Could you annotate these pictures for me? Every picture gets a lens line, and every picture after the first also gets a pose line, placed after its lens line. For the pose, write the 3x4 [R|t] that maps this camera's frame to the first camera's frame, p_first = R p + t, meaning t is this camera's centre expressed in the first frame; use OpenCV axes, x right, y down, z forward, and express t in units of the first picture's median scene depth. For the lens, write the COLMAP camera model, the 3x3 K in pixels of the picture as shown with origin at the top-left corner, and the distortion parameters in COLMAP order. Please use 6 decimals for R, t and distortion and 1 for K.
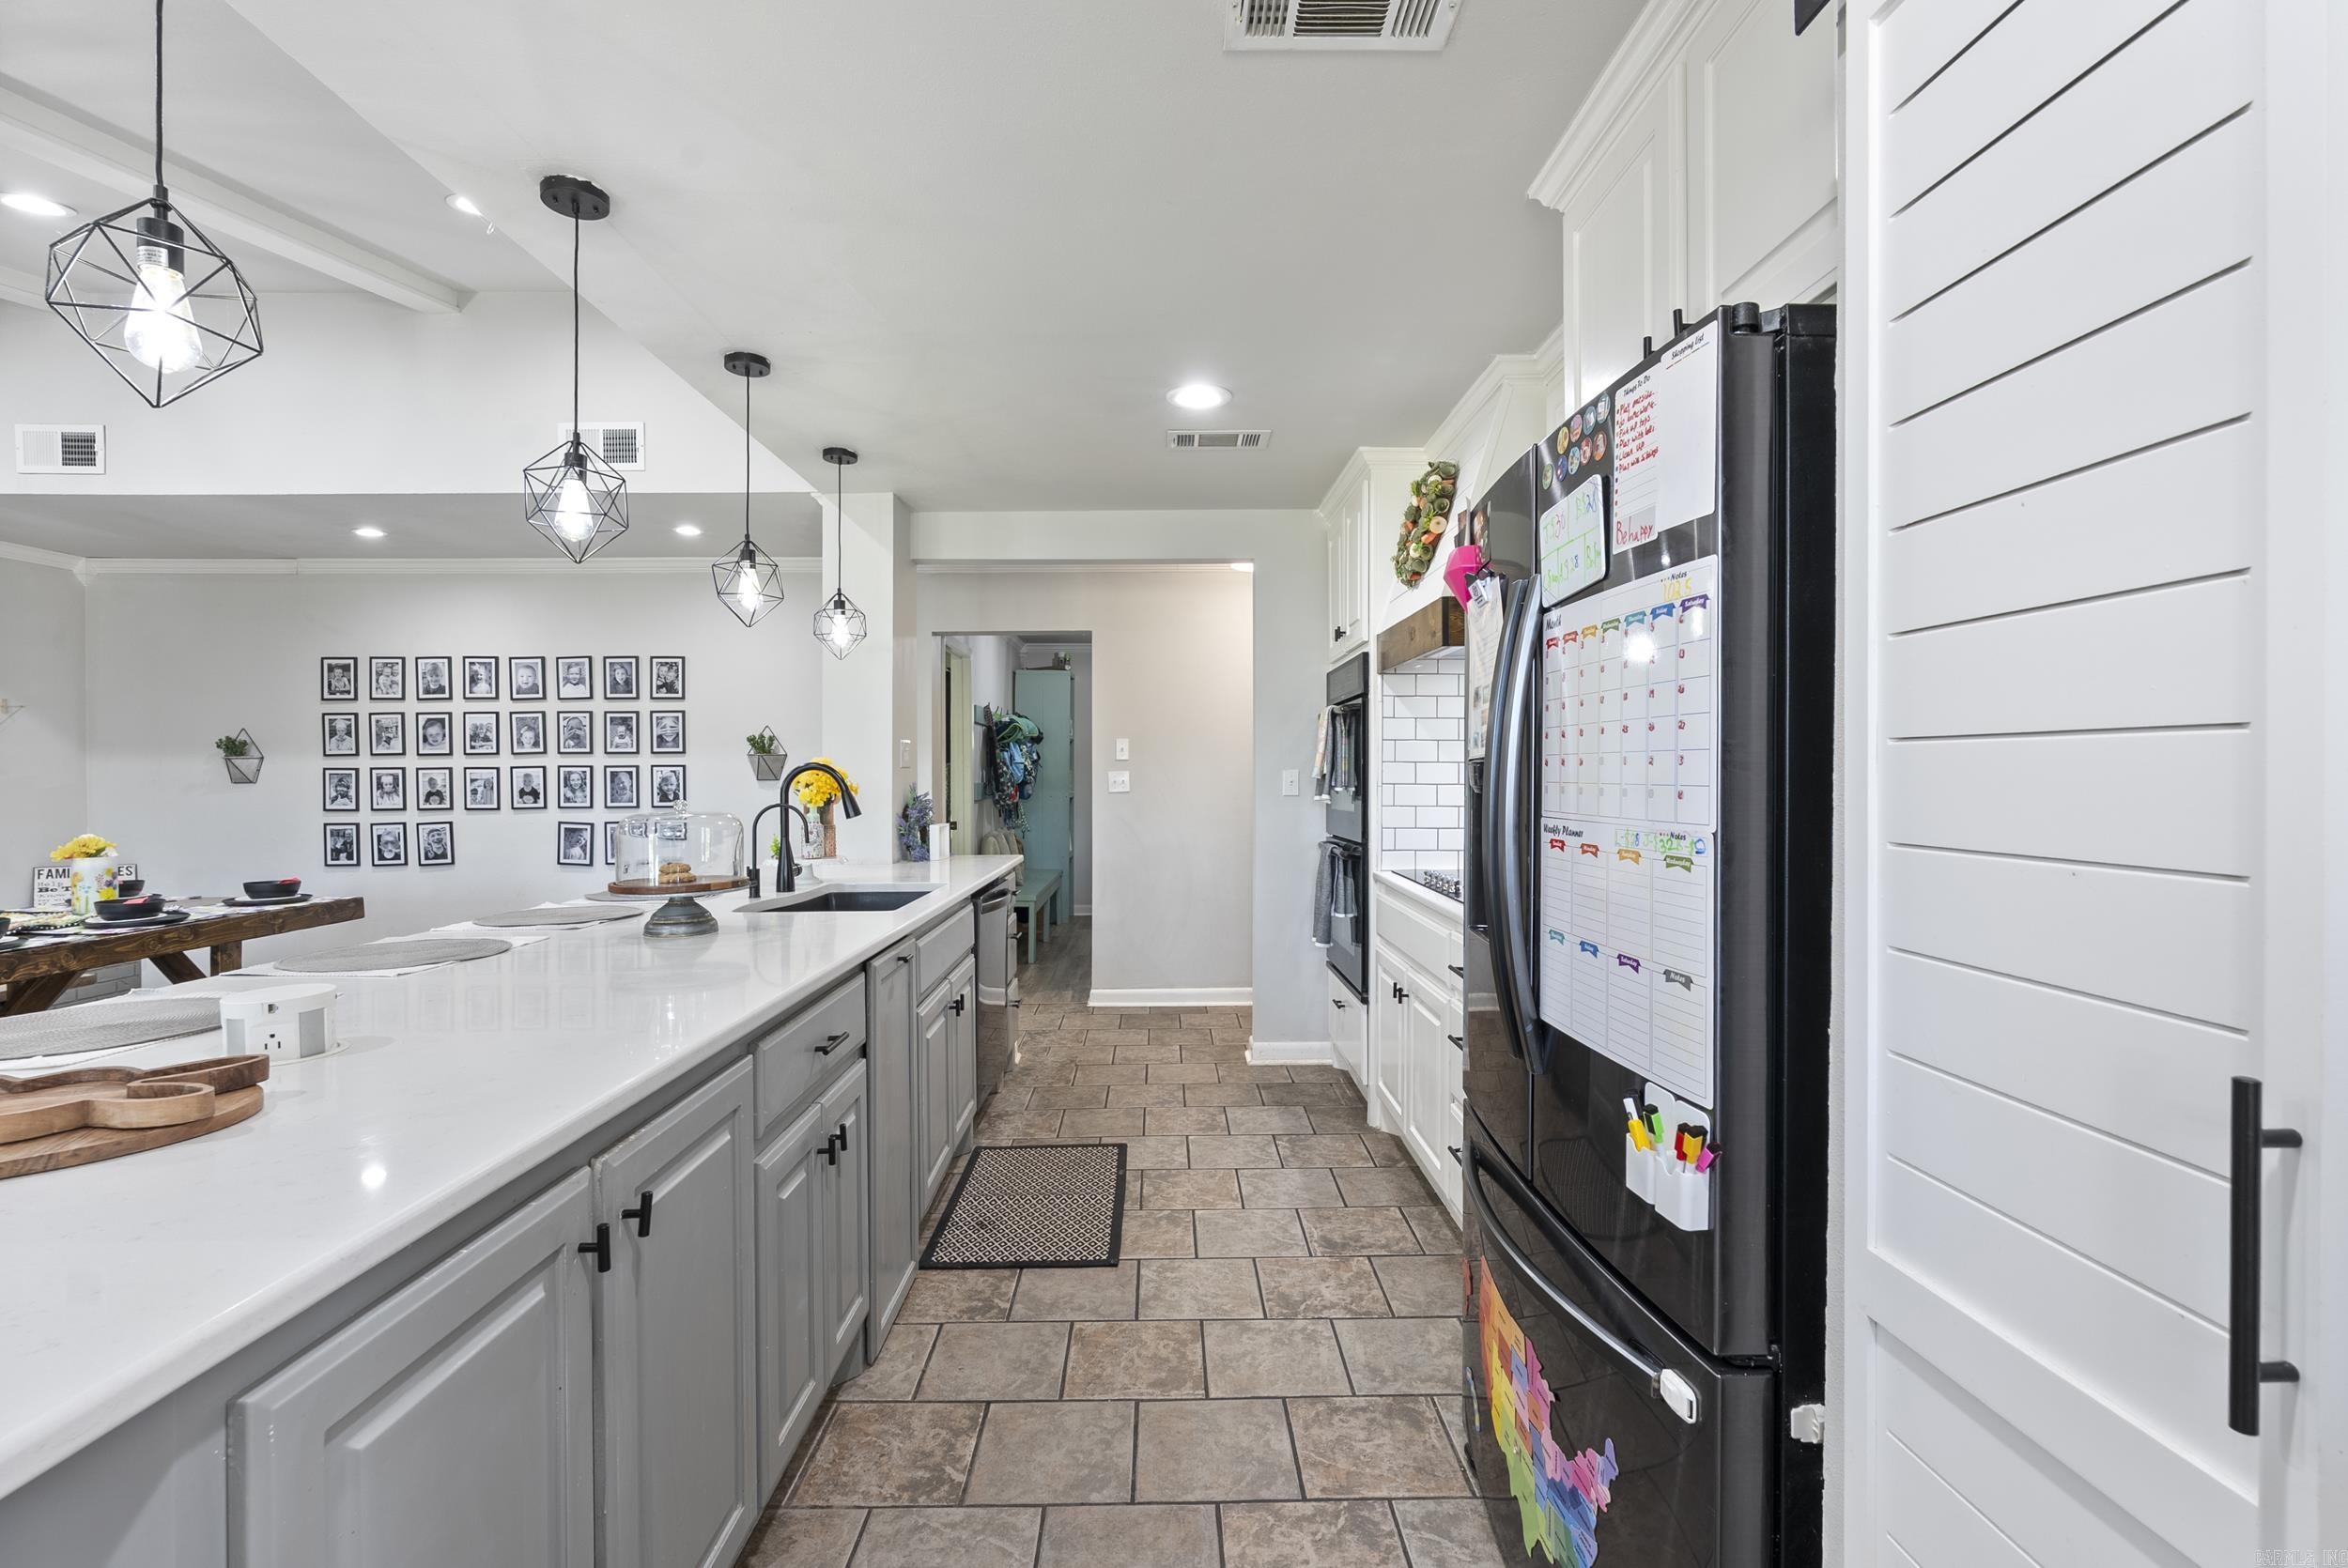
lens RADIAL K [[1035.8, 0, 1174.0], [0, 1035.8, 784.0], [0, 0, 1]] dist [-0.003722, -0.000547]
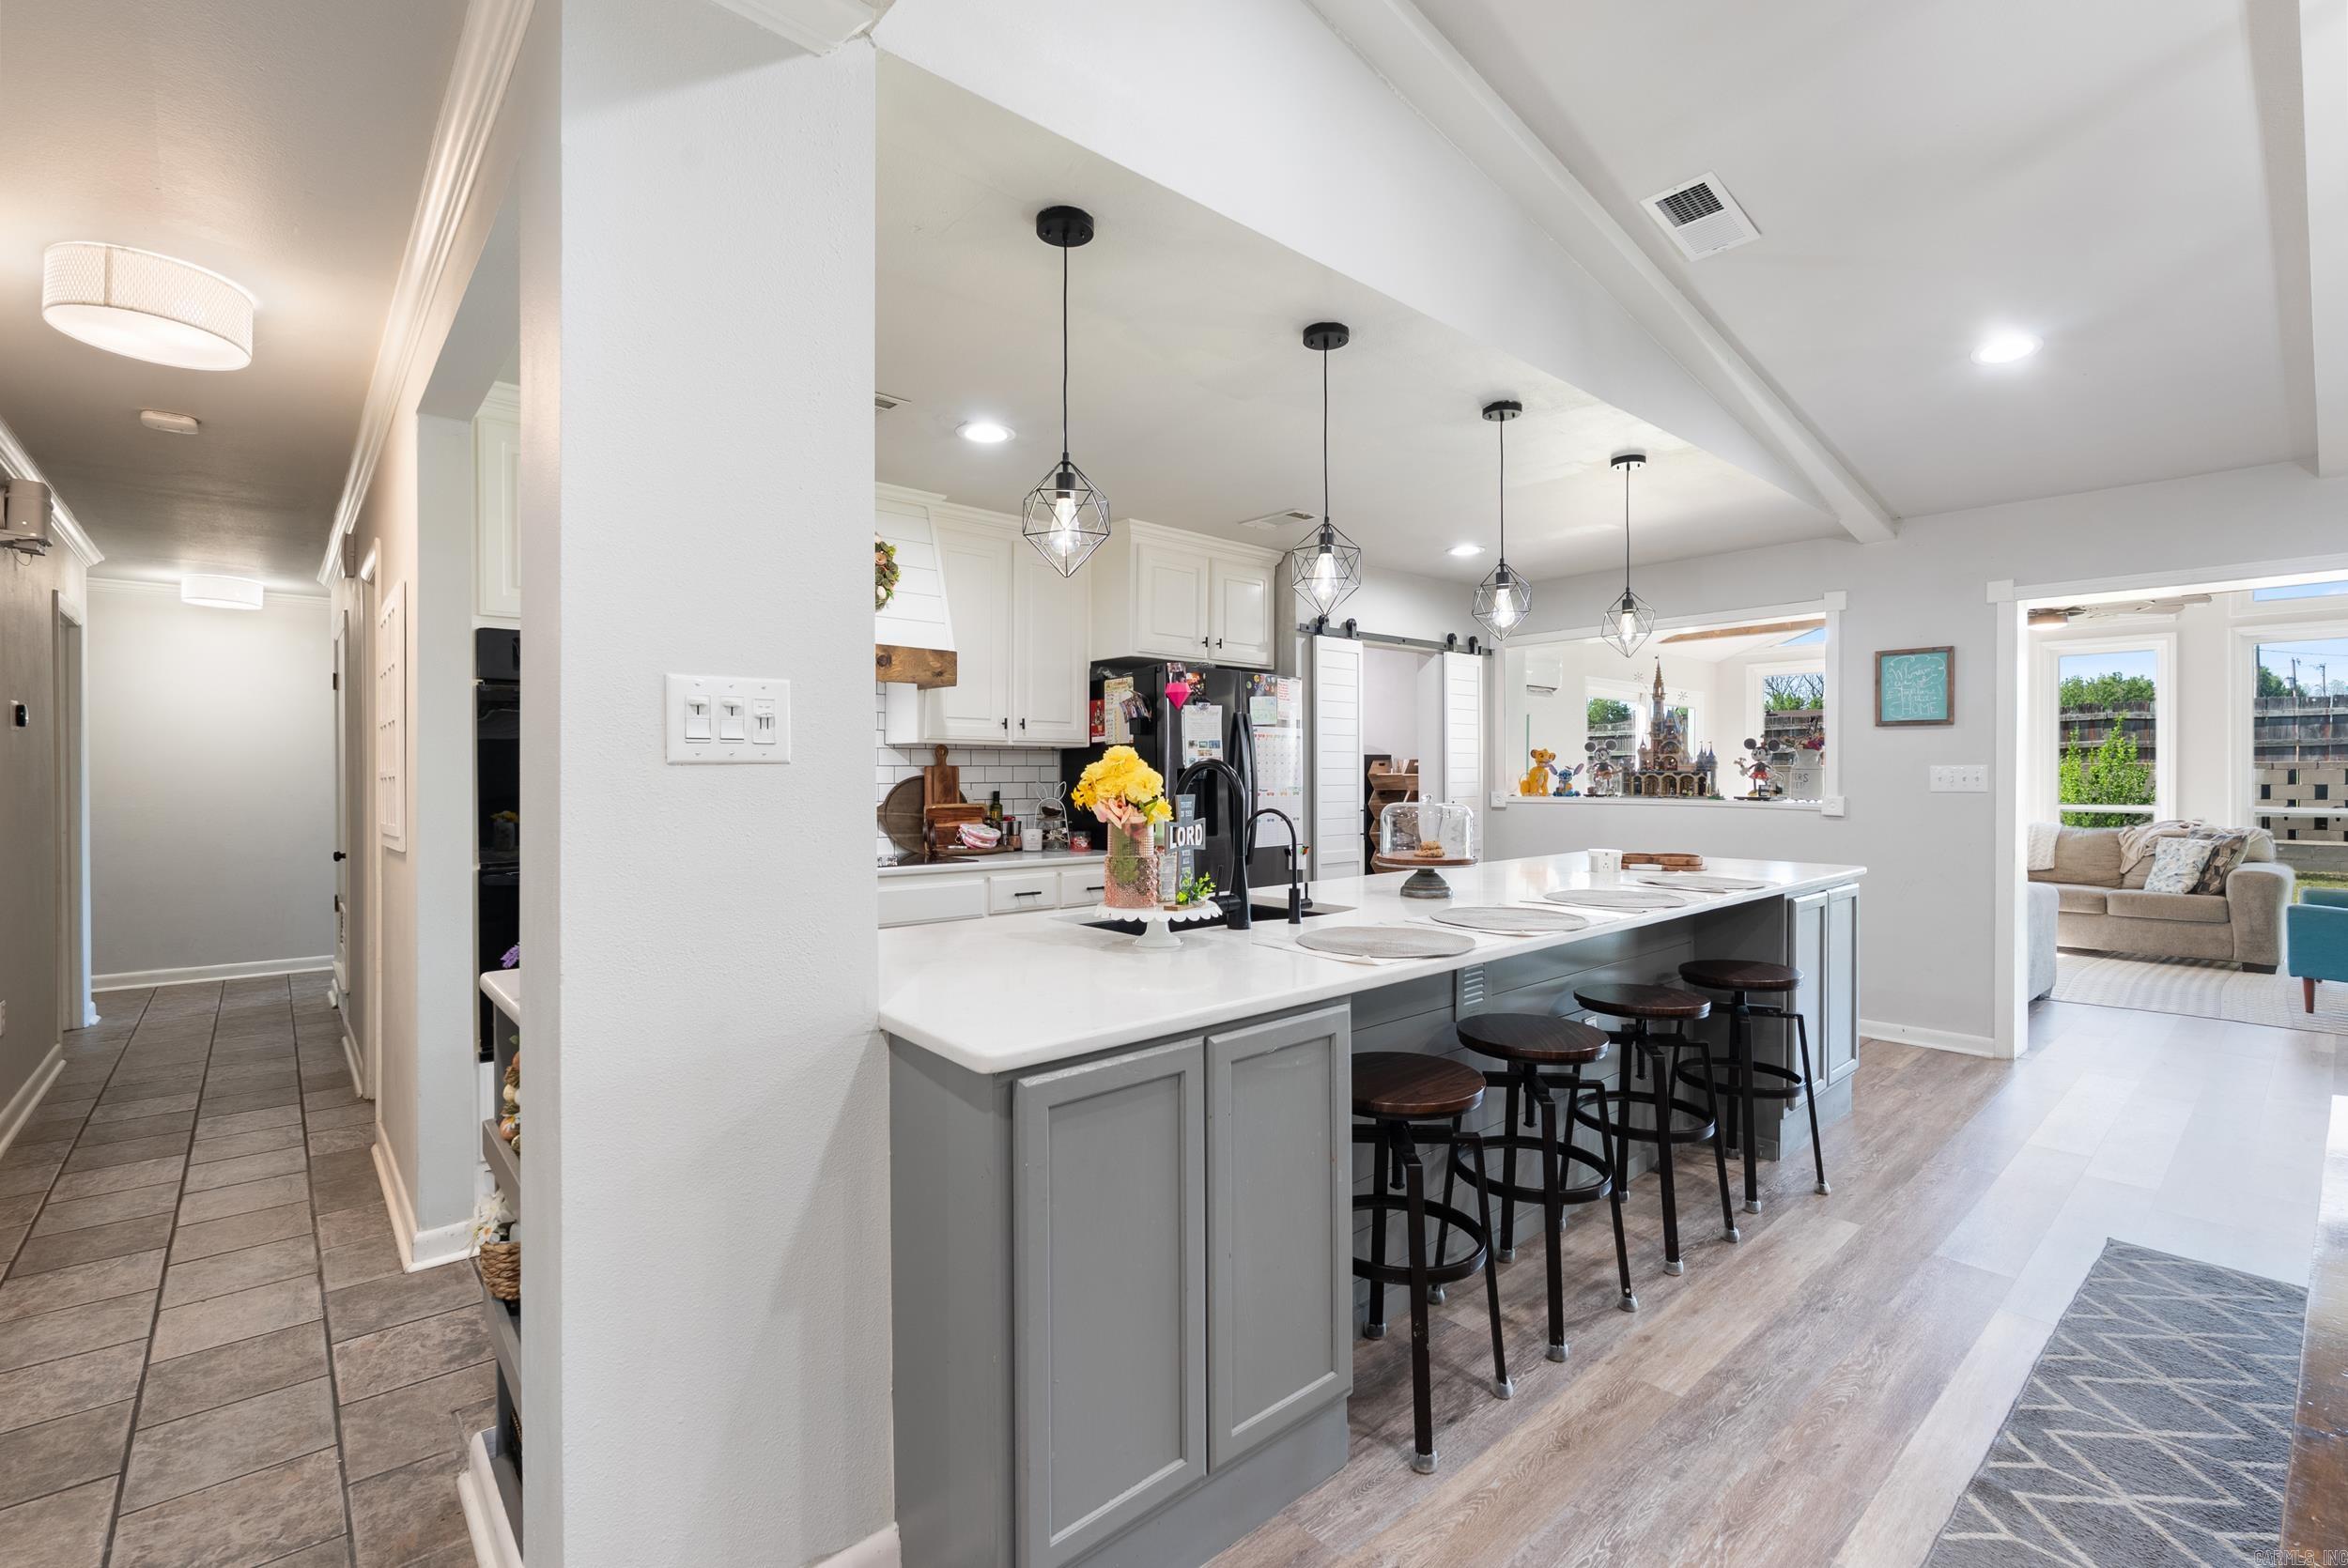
lens RADIAL K [[1035.8, 0, 1174.0], [0, 1035.8, 784.0], [0, 0, 1]] dist [-0.003722, -0.000547]
pose [[-0.653028, -0.001239, 0.757333, -0.659329], [0.012660, 0.999841, 0.012552, -0.006954], [-0.757228, 0.017784, -0.652908, 1.099962]]
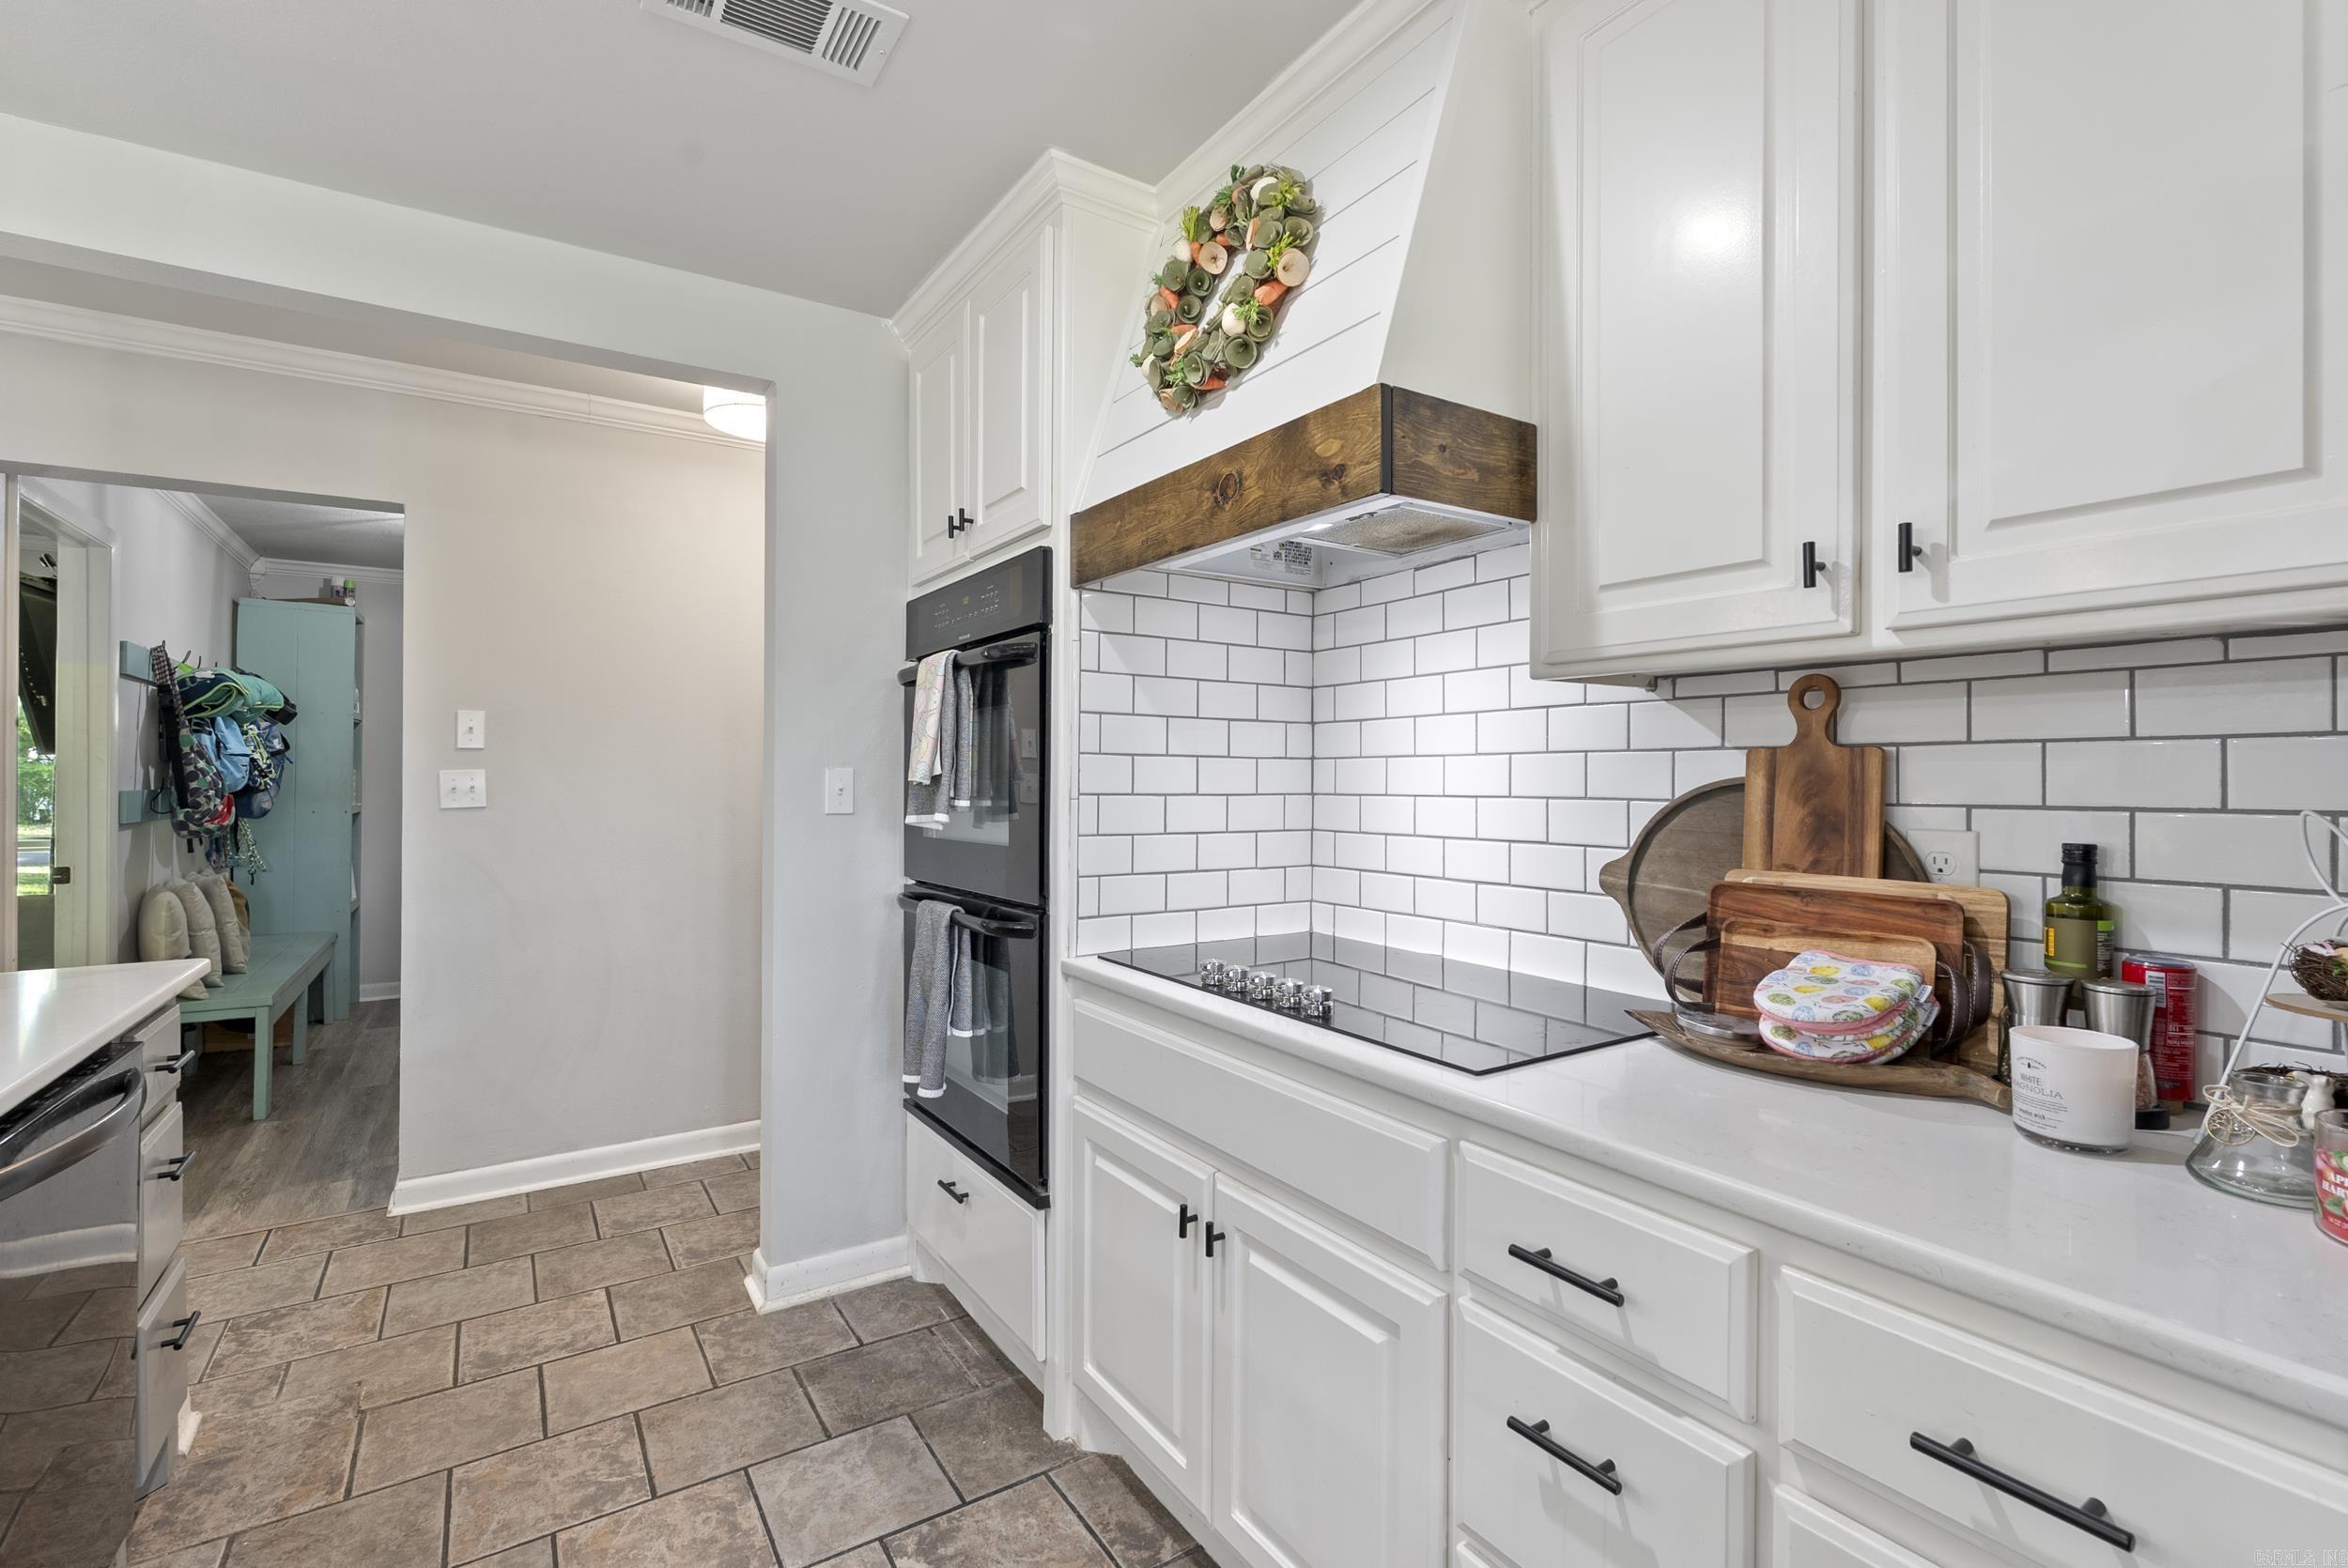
lens RADIAL K [[1038.6, 0, 1168.0], [0, 1038.6, 776.0], [0, 0, 1]] dist [-0.005302, 0.000113]
pose [[0.845214, 0.005861, 0.534396, -0.039002], [0.000880, 0.999923, -0.012359, -0.002318], [-0.534427, 0.010916, 0.845144, 0.431477]]
